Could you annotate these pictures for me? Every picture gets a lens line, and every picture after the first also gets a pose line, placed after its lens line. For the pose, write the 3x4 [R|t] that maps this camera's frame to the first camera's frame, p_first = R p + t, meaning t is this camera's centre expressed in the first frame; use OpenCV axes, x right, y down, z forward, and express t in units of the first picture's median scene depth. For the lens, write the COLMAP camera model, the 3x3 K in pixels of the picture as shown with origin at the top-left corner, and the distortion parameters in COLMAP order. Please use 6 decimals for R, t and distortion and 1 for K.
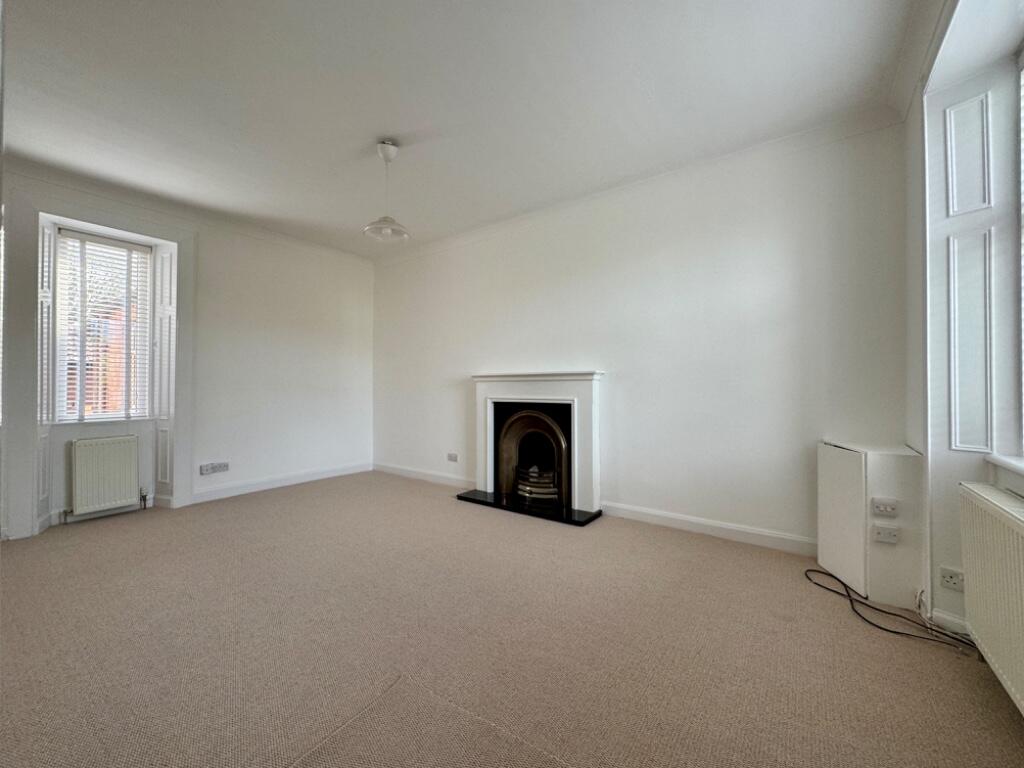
lens RADIAL K [[411.8, 0, 513.2], [0, 411.8, 385.3], [0, 0, 1]] dist [0.001063, 0.000048]
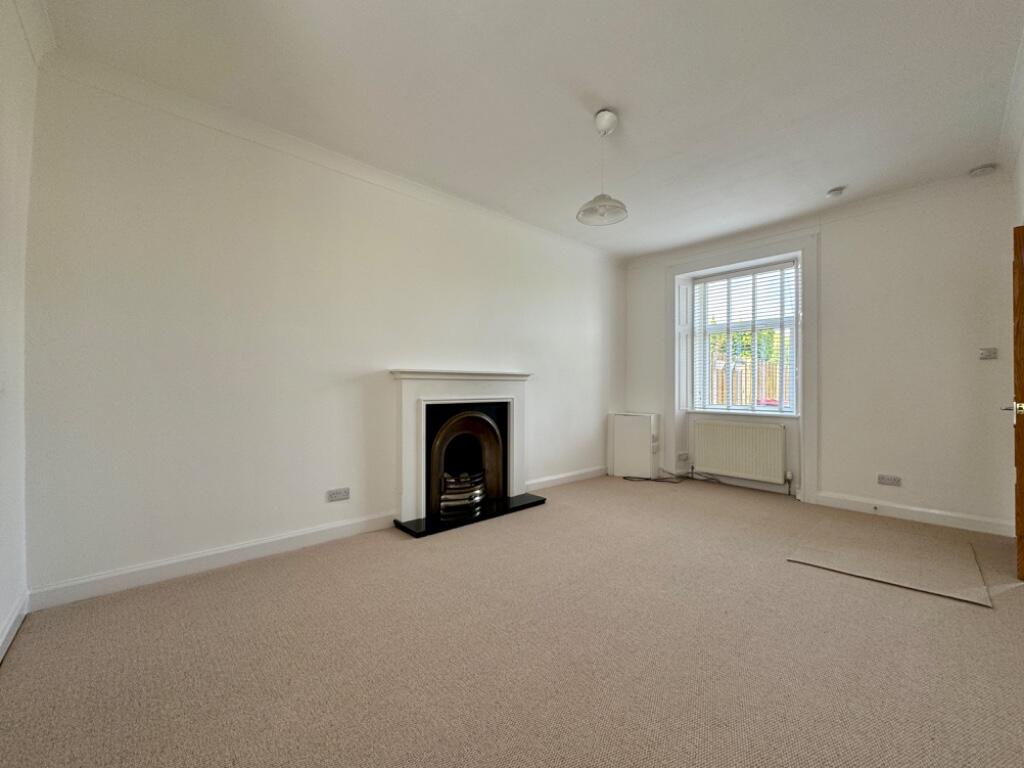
lens RADIAL K [[411.8, 0, 514.7], [0, 411.8, 384.9], [0, 0, 1]] dist [0.001063, 0.000048]
pose [[0.190104, 0.008378, 0.981728, -0.889360], [-0.006614, 0.999952, -0.007253, 0.007482], [-0.981742, -0.005114, 0.190150, 0.741889]]
